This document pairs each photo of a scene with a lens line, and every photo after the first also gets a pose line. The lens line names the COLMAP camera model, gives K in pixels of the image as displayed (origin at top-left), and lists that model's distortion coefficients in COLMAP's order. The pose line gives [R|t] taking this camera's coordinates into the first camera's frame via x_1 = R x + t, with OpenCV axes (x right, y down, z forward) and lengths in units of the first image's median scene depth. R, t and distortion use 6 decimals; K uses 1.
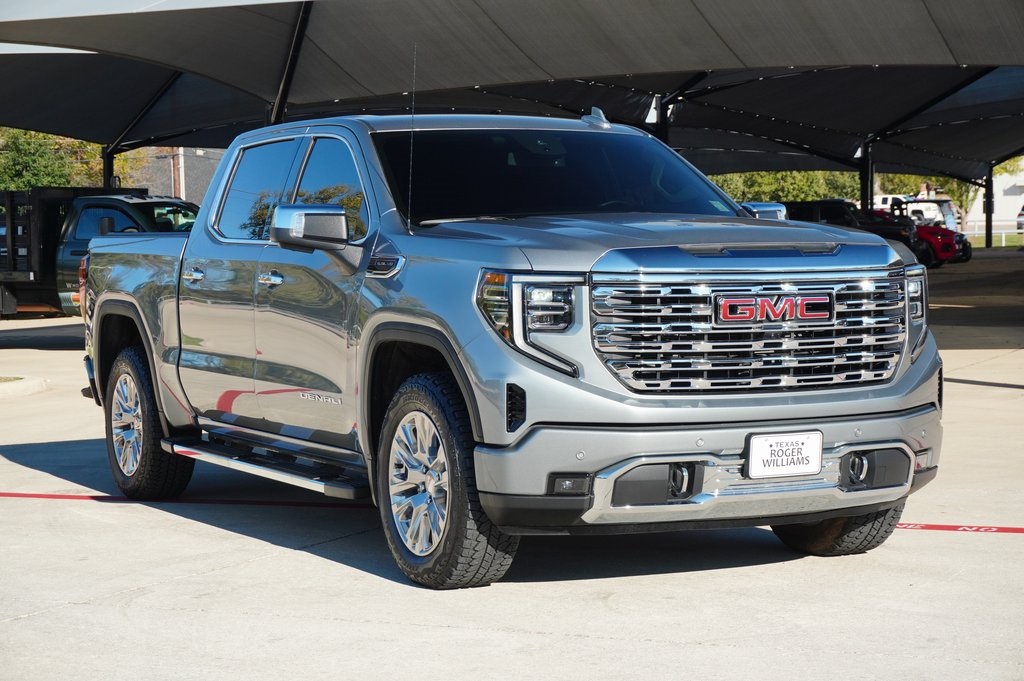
lens RADIAL K [[2165.2, 0, 511.8], [0, 2165.2, 341.7], [0, 0, 1]] dist [0.029337, 0.000000]
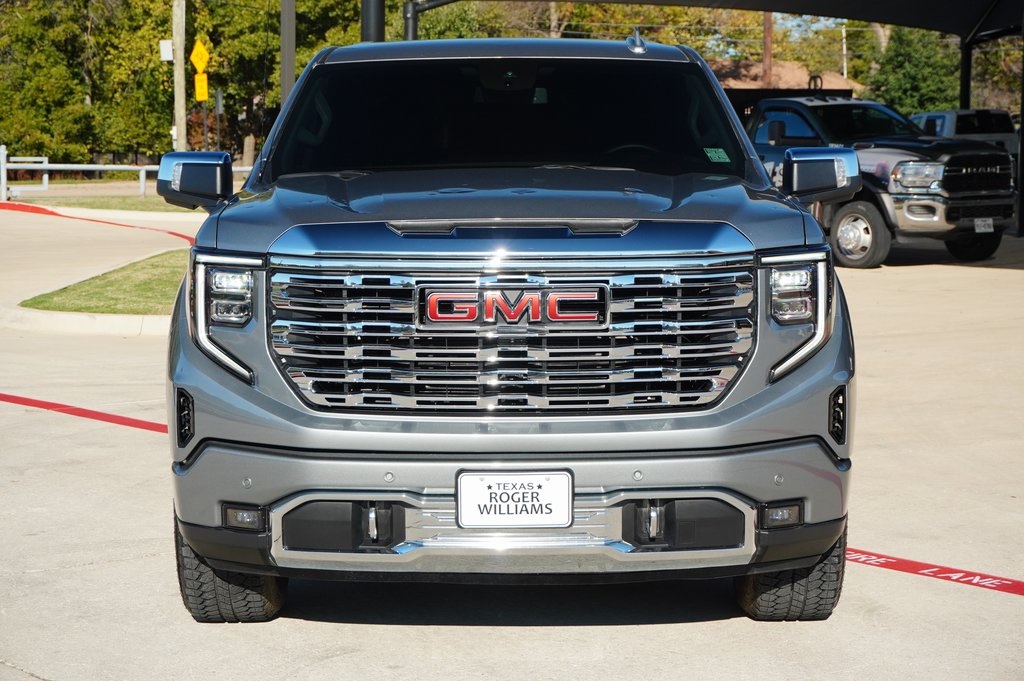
lens RADIAL K [[2165.2, 0, 511.9], [0, 2165.2, 338.4], [0, 0, 1]] dist [0.029337, 0.000000]
pose [[0.891831, 0.047643, -0.449852, 0.467904], [-0.024232, 0.998042, 0.057661, -0.048478], [0.451719, -0.040523, 0.891240, 0.327061]]
